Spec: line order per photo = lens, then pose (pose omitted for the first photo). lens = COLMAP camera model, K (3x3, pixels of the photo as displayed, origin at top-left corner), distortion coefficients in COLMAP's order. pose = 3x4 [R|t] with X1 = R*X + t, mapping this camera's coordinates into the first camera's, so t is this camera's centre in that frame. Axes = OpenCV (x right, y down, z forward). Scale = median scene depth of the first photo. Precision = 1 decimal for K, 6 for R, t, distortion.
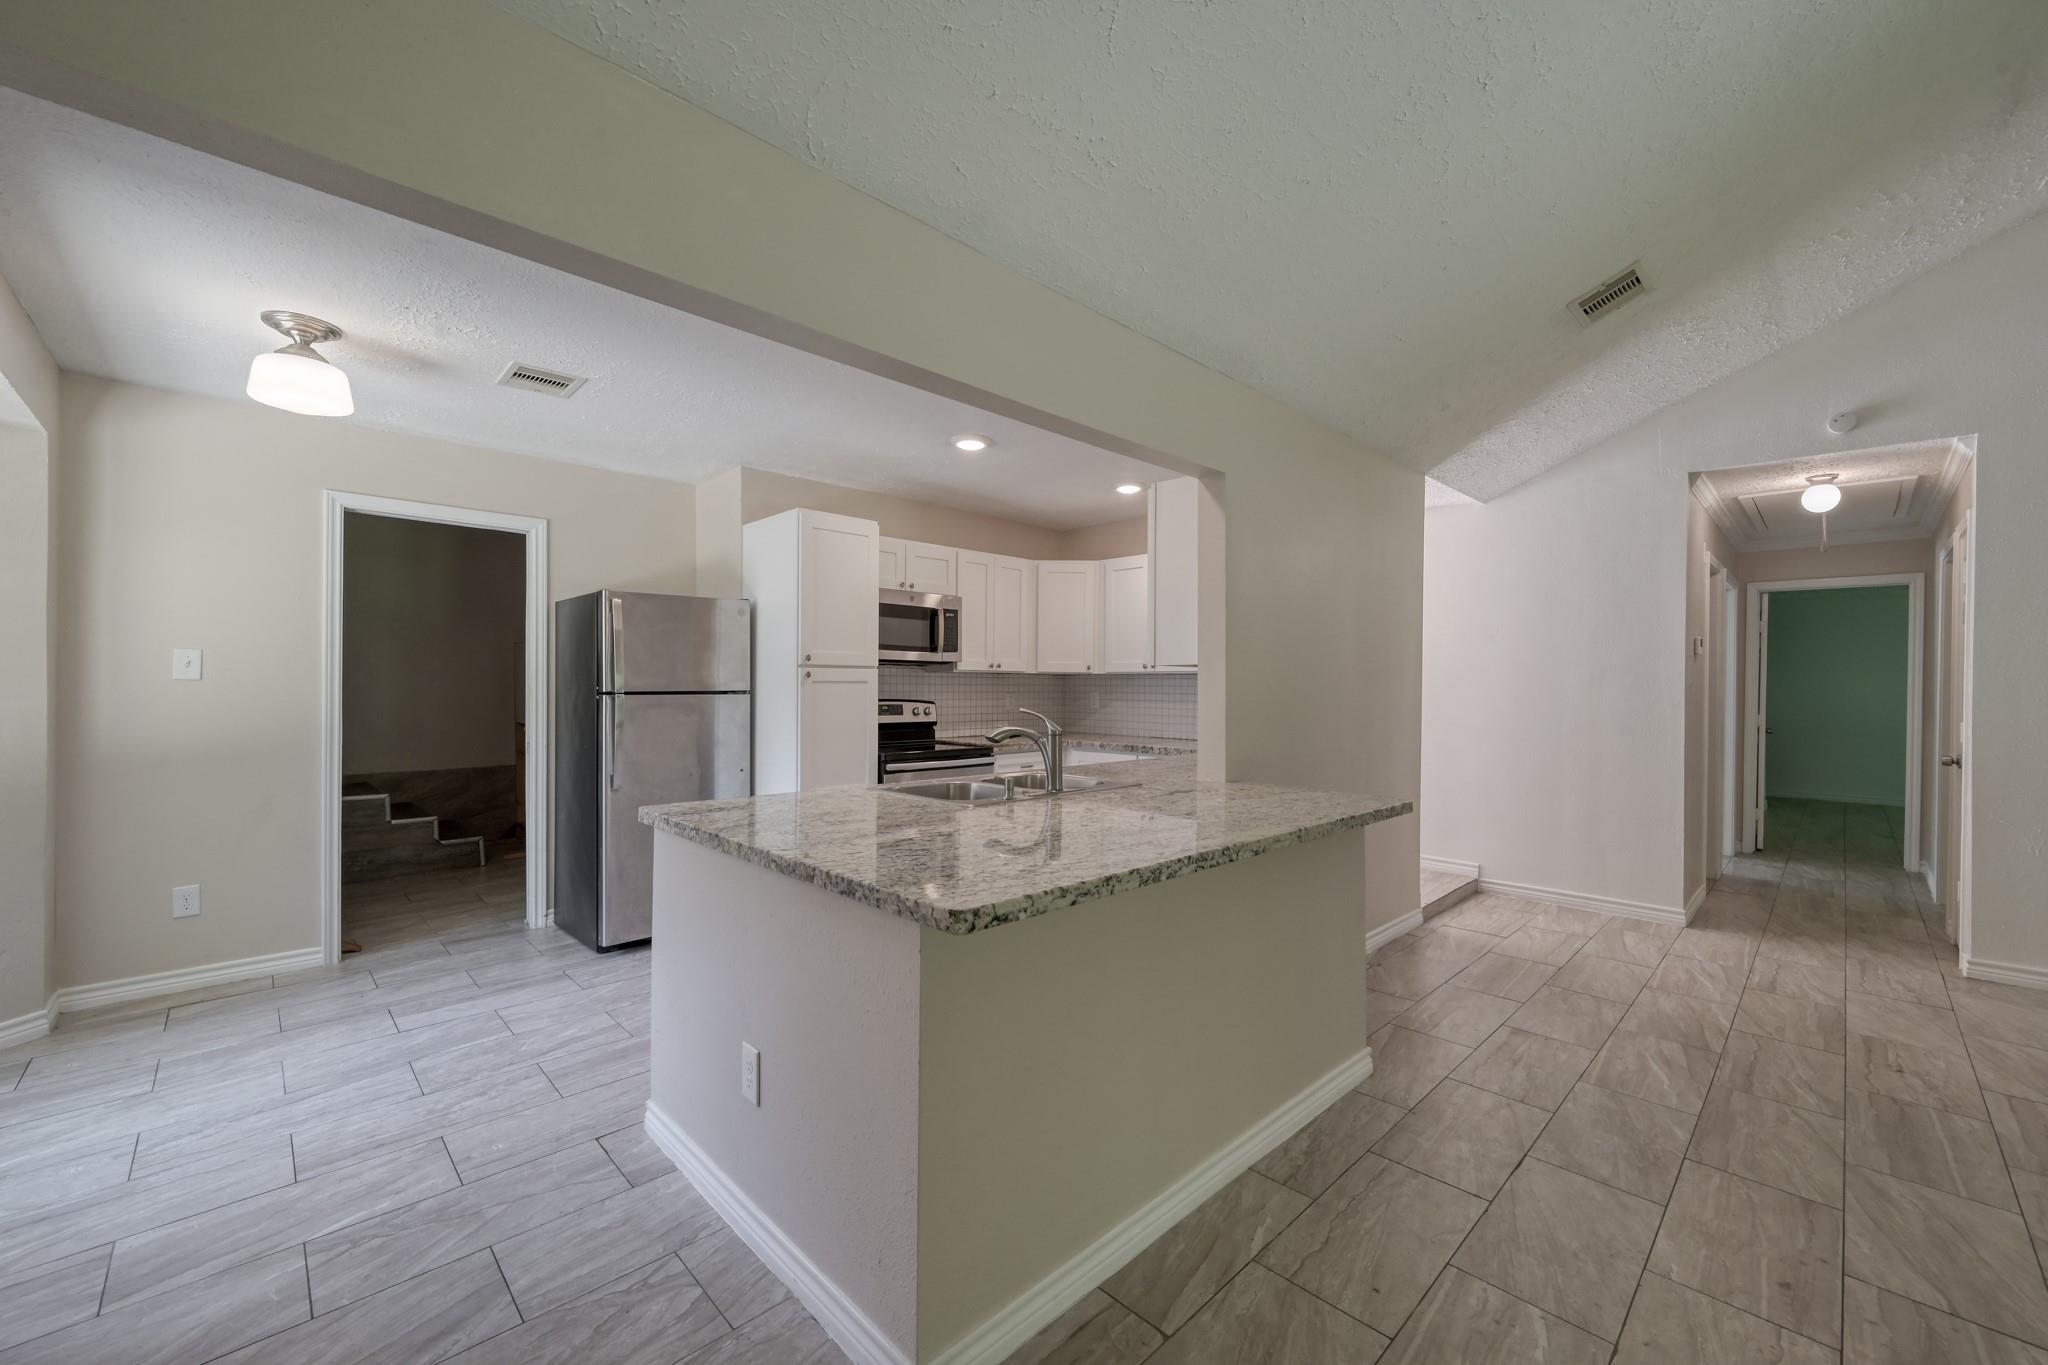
lens RADIAL K [[808.3, 0, 1027.1], [0, 808.3, 685.1], [0, 0, 1]] dist [-0.000923, -0.000218]
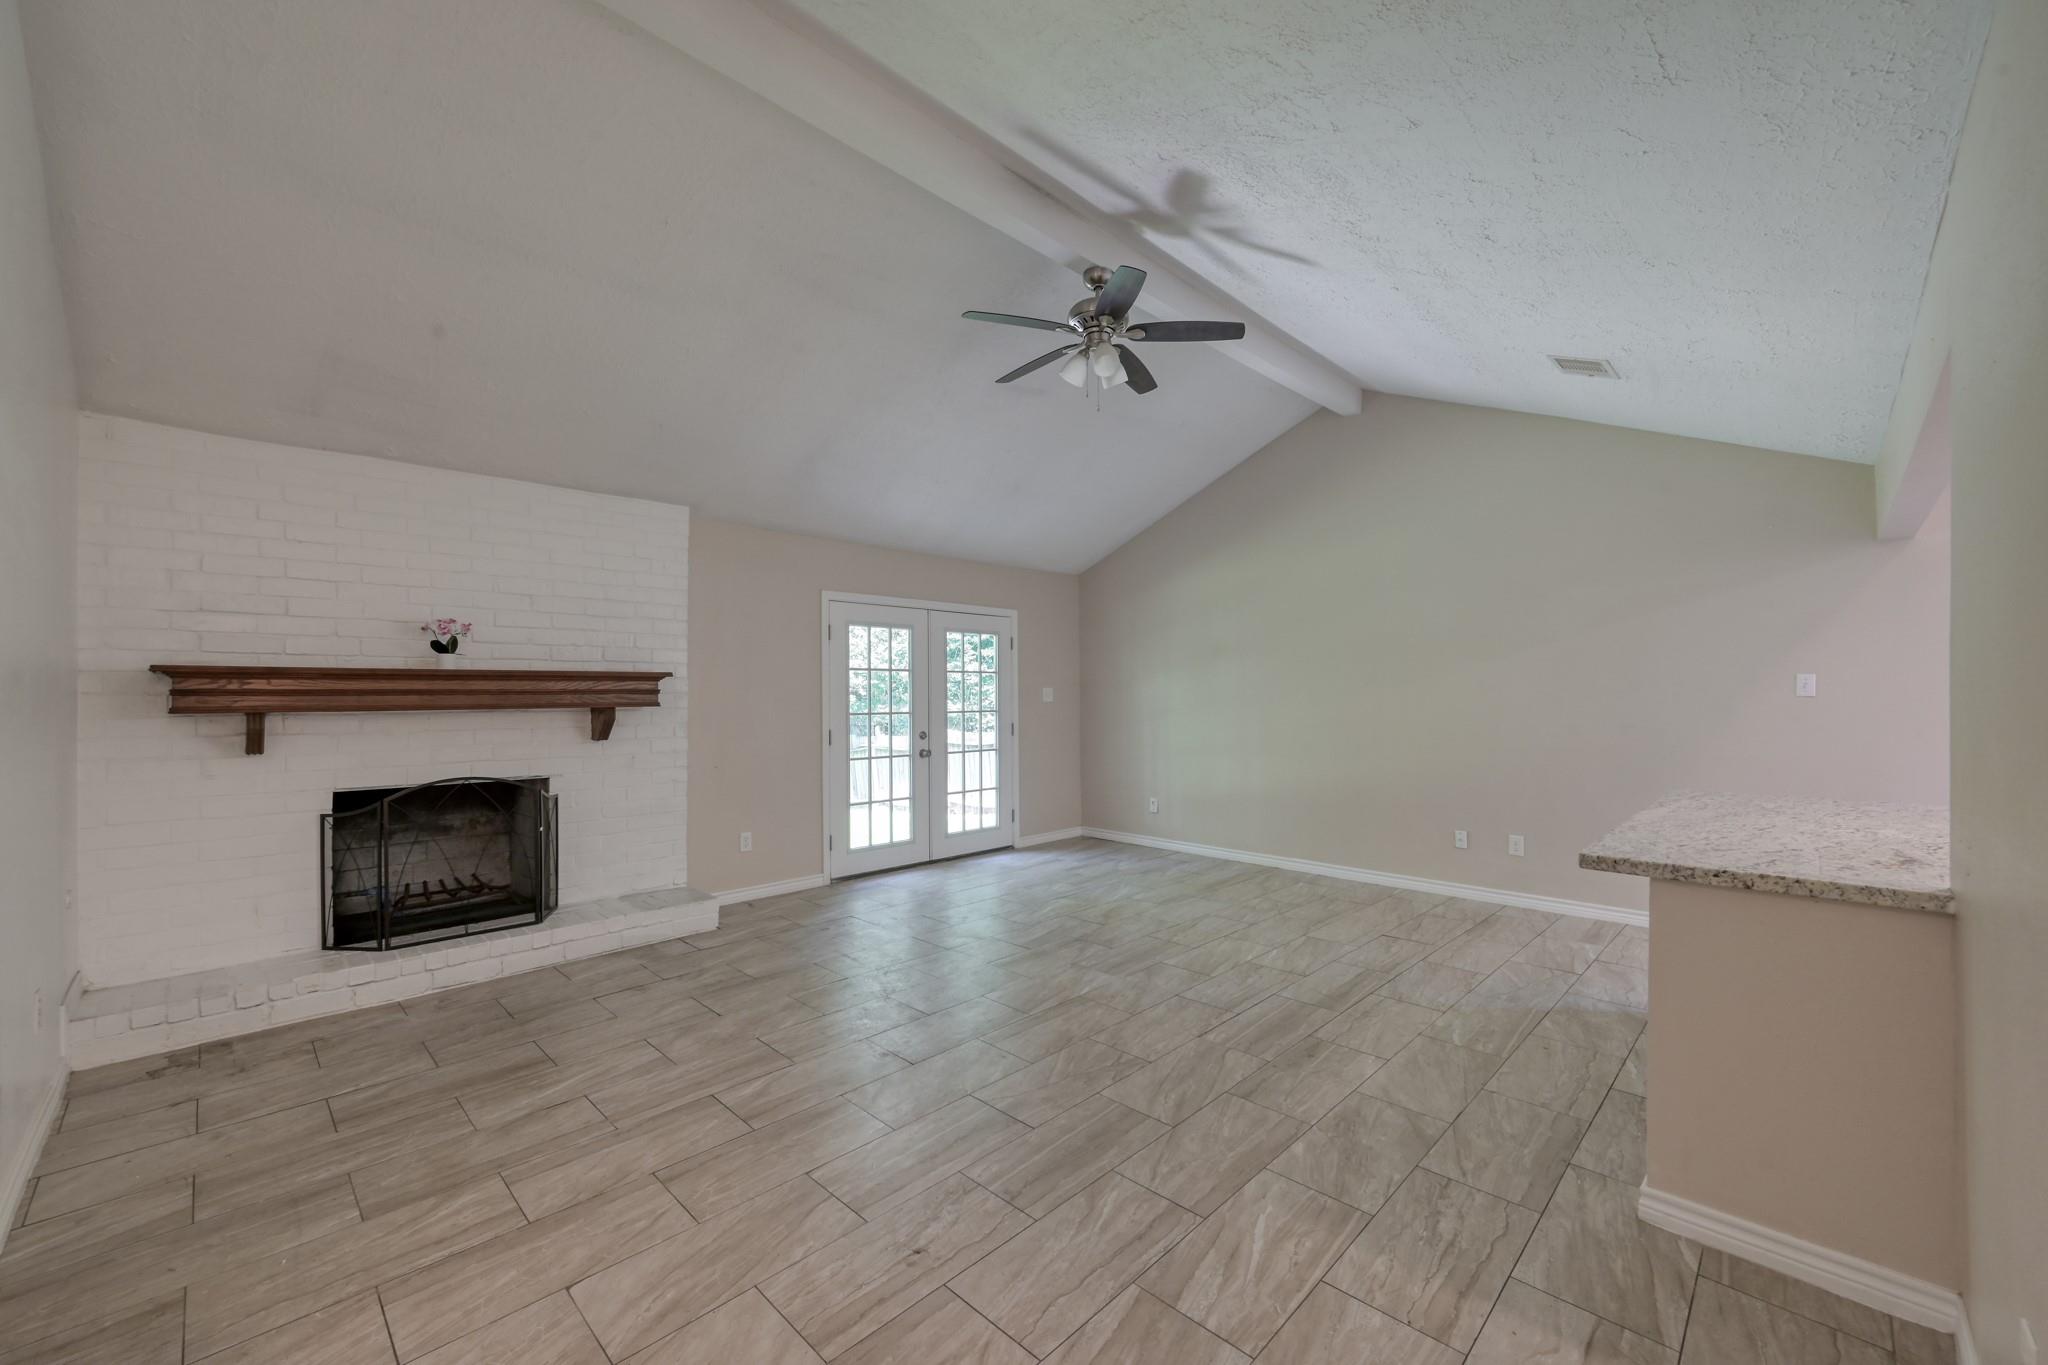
lens RADIAL K [[808.3, 0, 1027.1], [0, 808.3, 685.1], [0, 0, 1]] dist [-0.000923, -0.000218]
pose [[-0.999861, -0.005889, -0.015585, 1.317401], [-0.005792, 0.999964, -0.006278, -0.025438], [0.015621, -0.006187, -0.999859, 2.270037]]
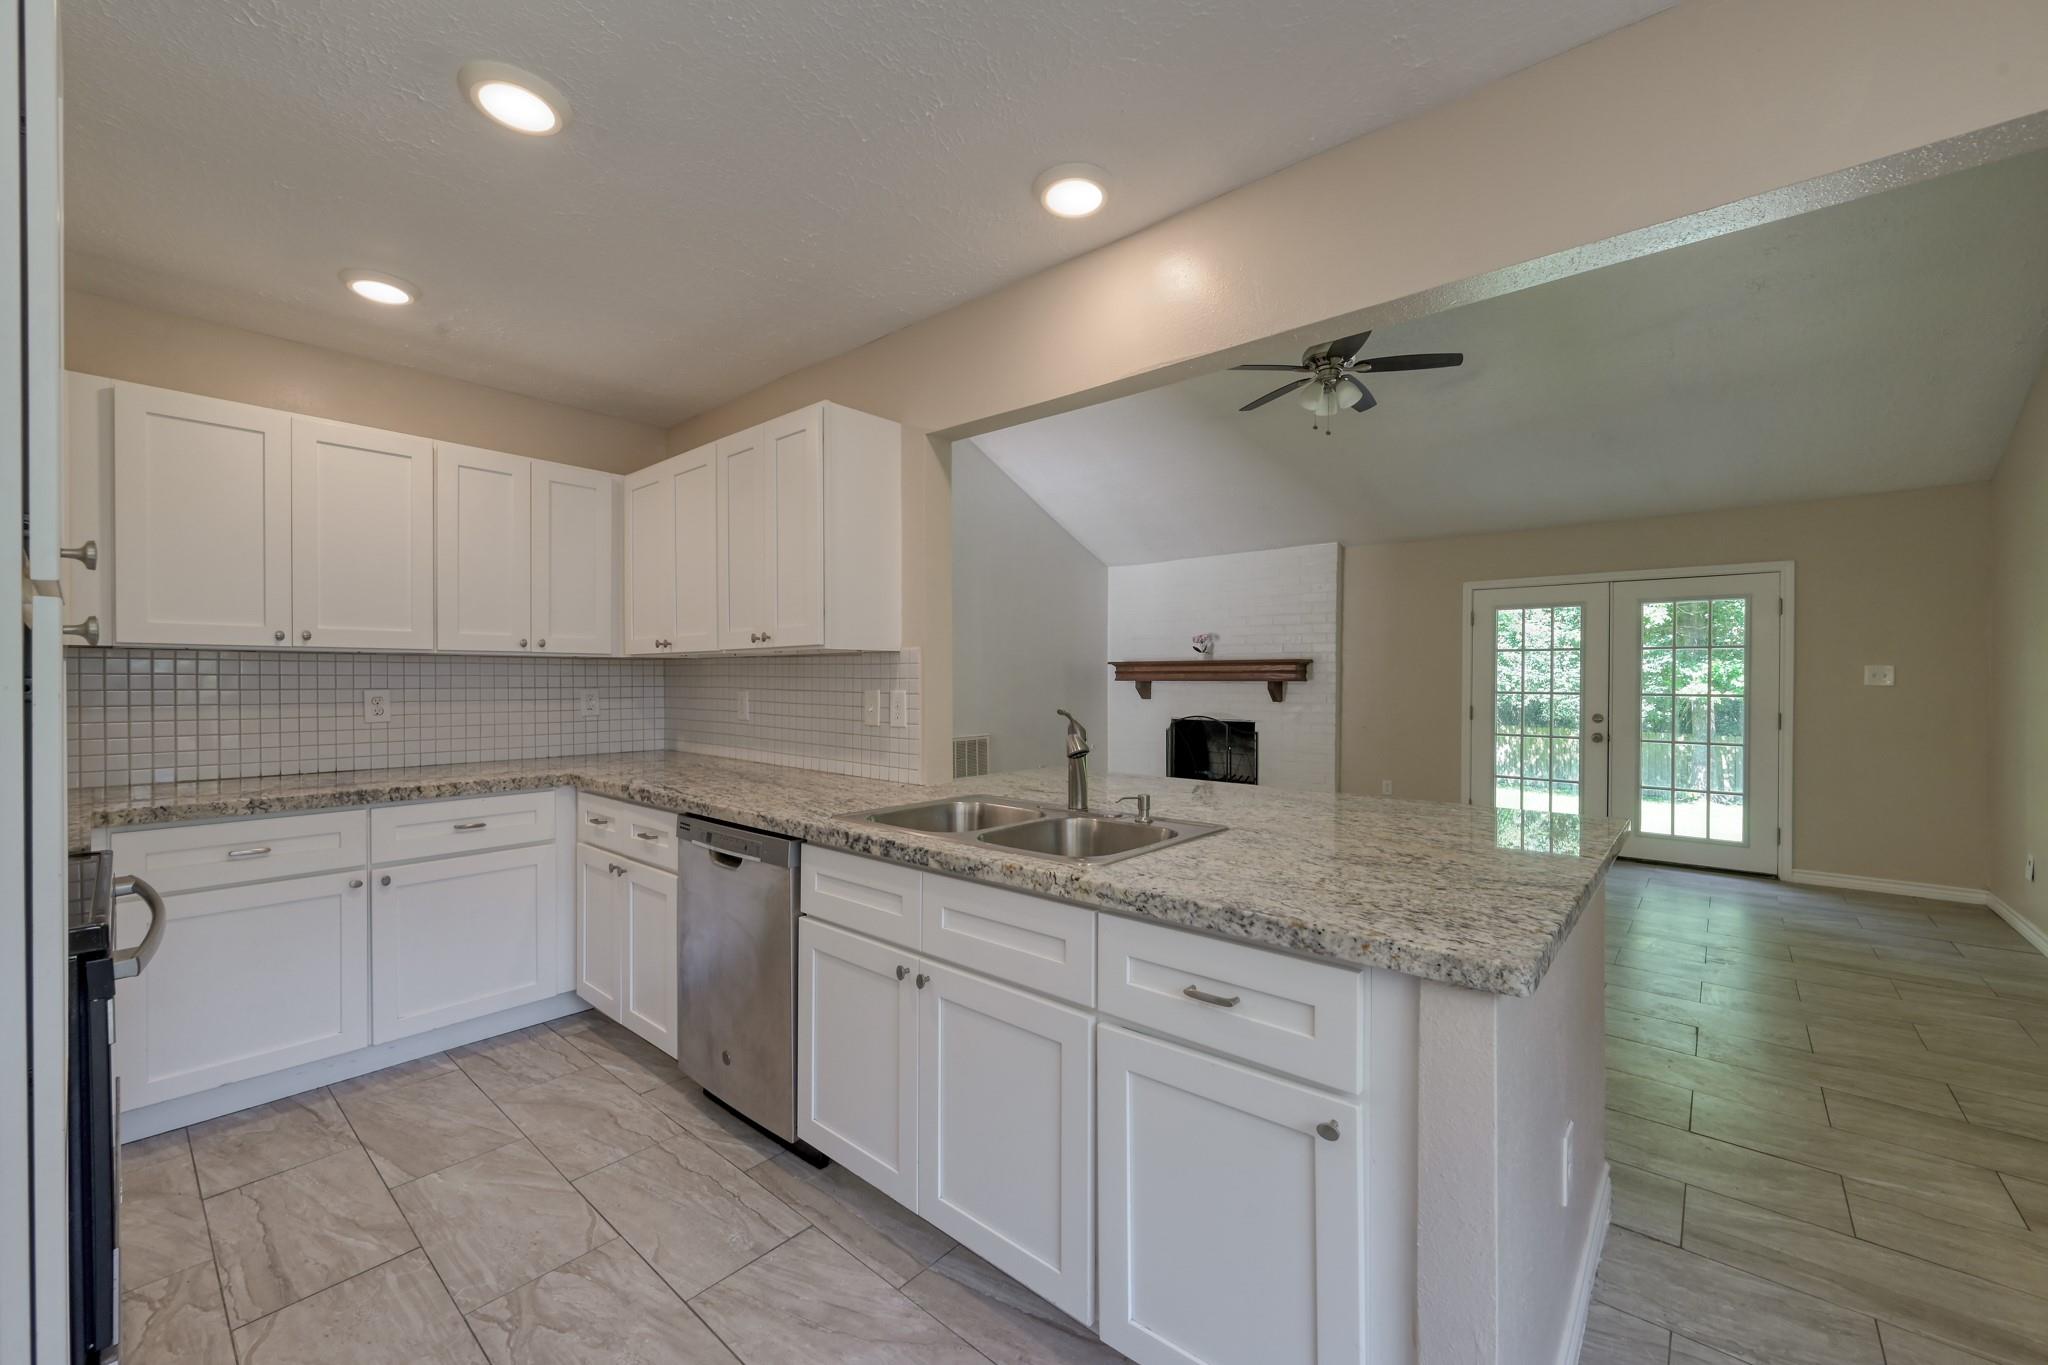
lens RADIAL K [[800.3, 0, 1033.5], [0, 800.3, 683.8], [0, 0, 1]] dist [-0.002311, -0.000115]
pose [[-0.087324, -0.013663, 0.996086, -0.968268], [-0.002509, 0.999906, 0.013496, -0.006678], [-0.996177, -0.001321, -0.087350, 1.435802]]
